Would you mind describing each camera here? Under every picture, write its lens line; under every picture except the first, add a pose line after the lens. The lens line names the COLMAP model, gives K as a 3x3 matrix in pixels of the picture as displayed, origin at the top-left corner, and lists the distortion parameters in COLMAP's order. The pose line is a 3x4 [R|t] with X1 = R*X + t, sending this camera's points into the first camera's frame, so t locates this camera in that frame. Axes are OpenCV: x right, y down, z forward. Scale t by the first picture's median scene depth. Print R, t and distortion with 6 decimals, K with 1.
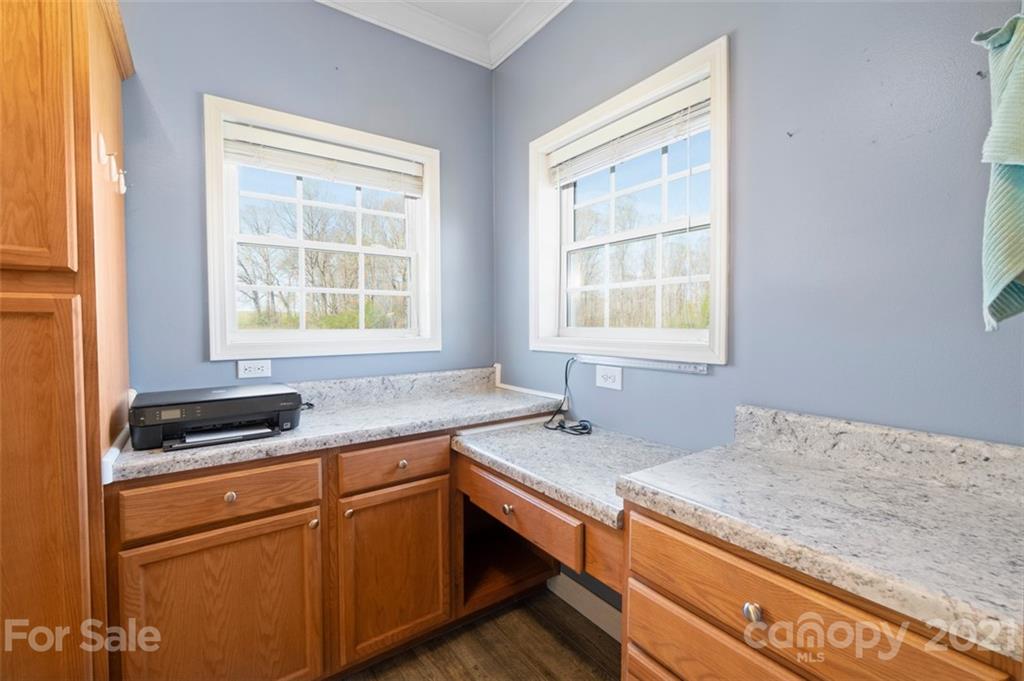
lens RADIAL K [[445.1, 0, 513.3], [0, 445.1, 338.2], [0, 0, 1]] dist [-0.011224, 0.005594]
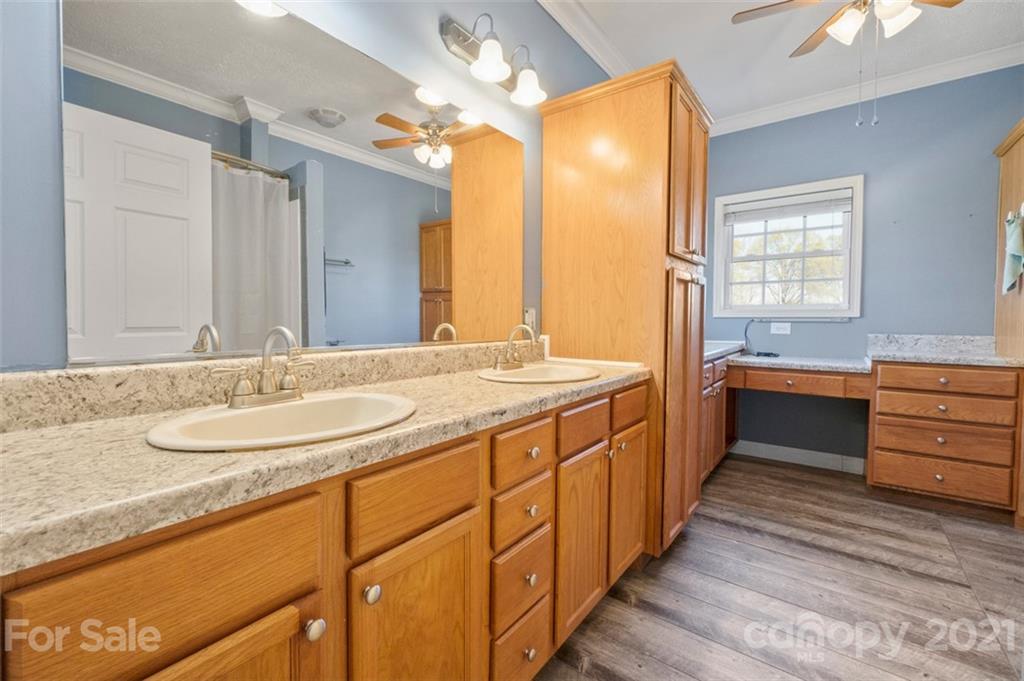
lens RADIAL K [[445.1, 0, 513.5], [0, 445.1, 336.1], [0, 0, 1]] dist [-0.011224, 0.005594]
pose [[0.954838, -0.008397, 0.297010, -2.099065], [0.007263, 0.999962, 0.004921, 0.146666], [-0.297039, -0.002542, 0.954862, -0.718897]]
